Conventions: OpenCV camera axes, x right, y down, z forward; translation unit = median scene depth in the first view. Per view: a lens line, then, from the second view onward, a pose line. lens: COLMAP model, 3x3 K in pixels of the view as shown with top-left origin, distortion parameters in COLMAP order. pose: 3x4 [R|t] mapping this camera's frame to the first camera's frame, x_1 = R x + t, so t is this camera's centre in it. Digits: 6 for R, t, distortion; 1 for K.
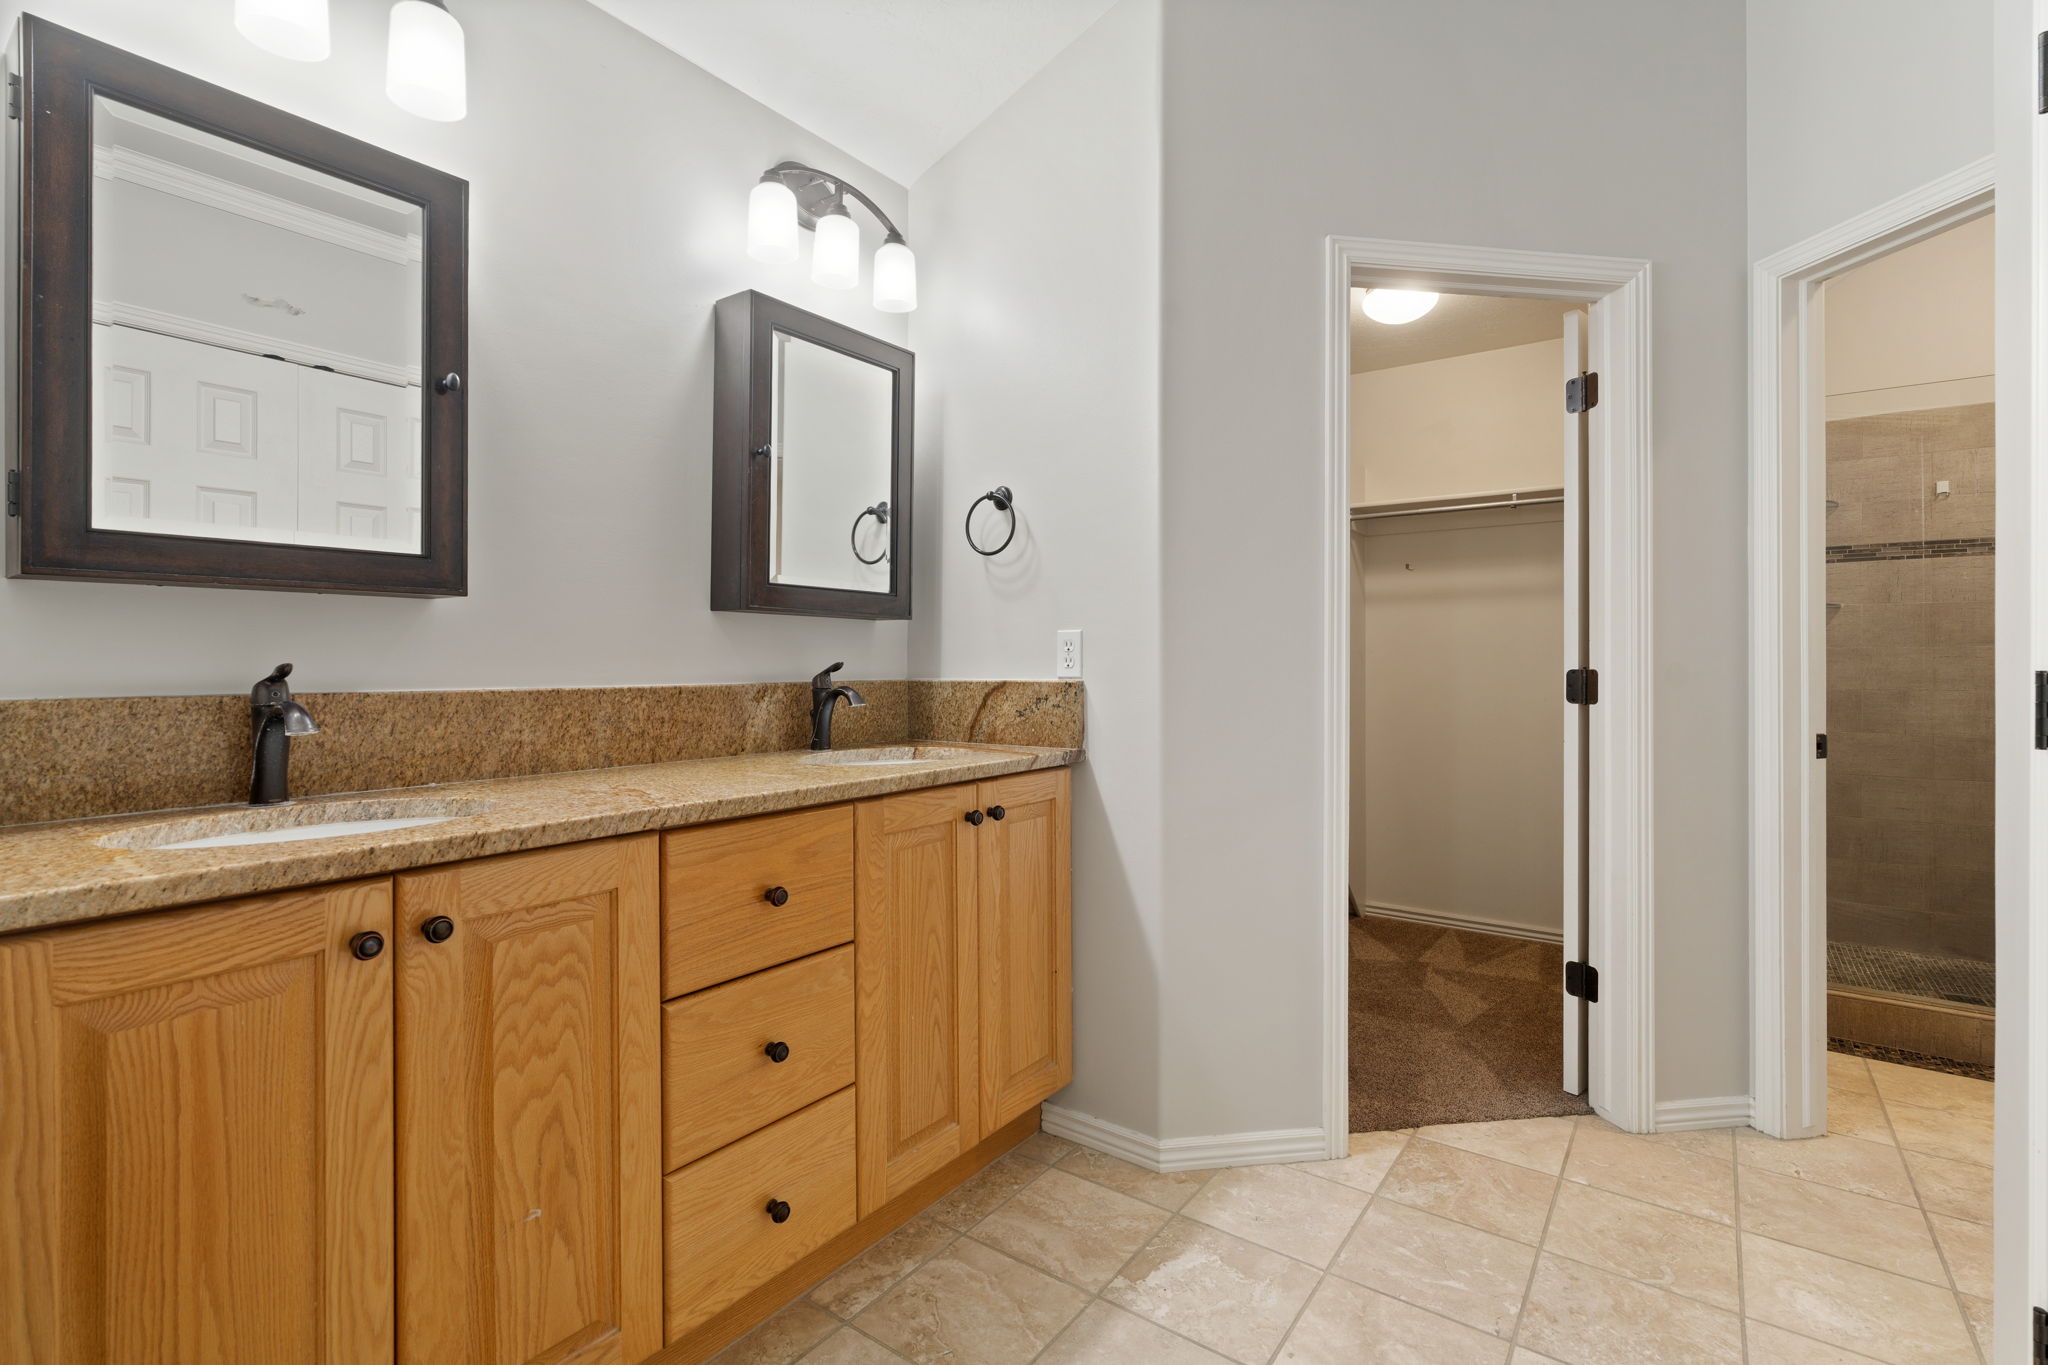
lens RADIAL K [[927.1, 0, 1016.5], [0, 927.1, 660.1], [0, 0, 1]] dist [-0.002442, -0.000139]
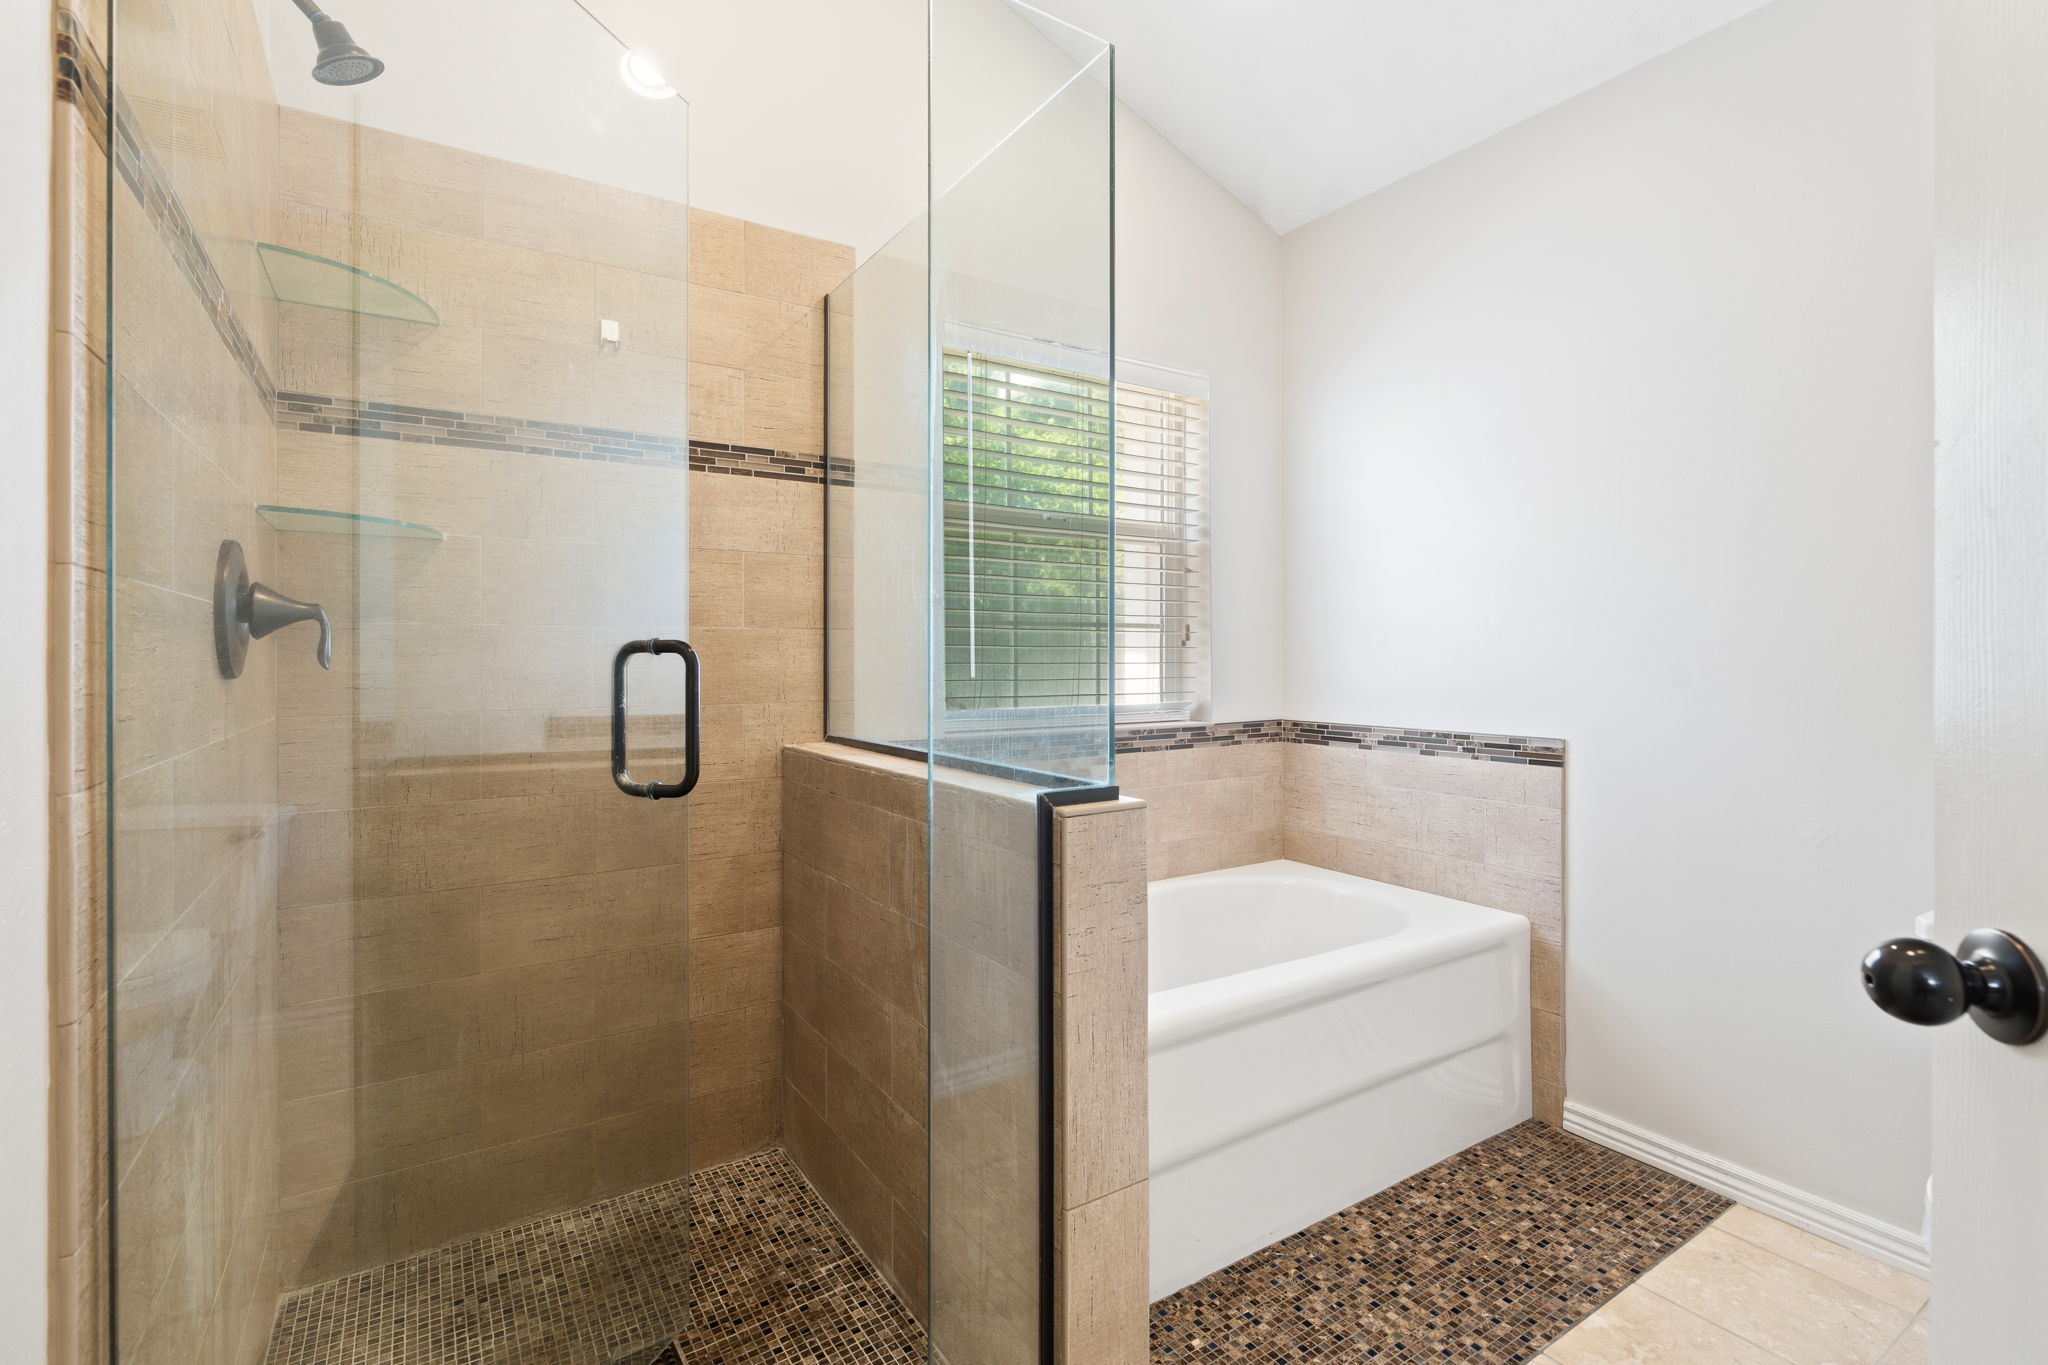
lens RADIAL K [[927.1, 0, 1016.5], [0, 927.1, 660.1], [0, 0, 1]] dist [-0.002442, -0.000139]
pose [[0.352636, 0.000393, 0.935760, 0.192473], [-0.004888, 0.999987, 0.001422, 0.000821], [-0.935748, -0.005075, 0.352634, 0.194712]]
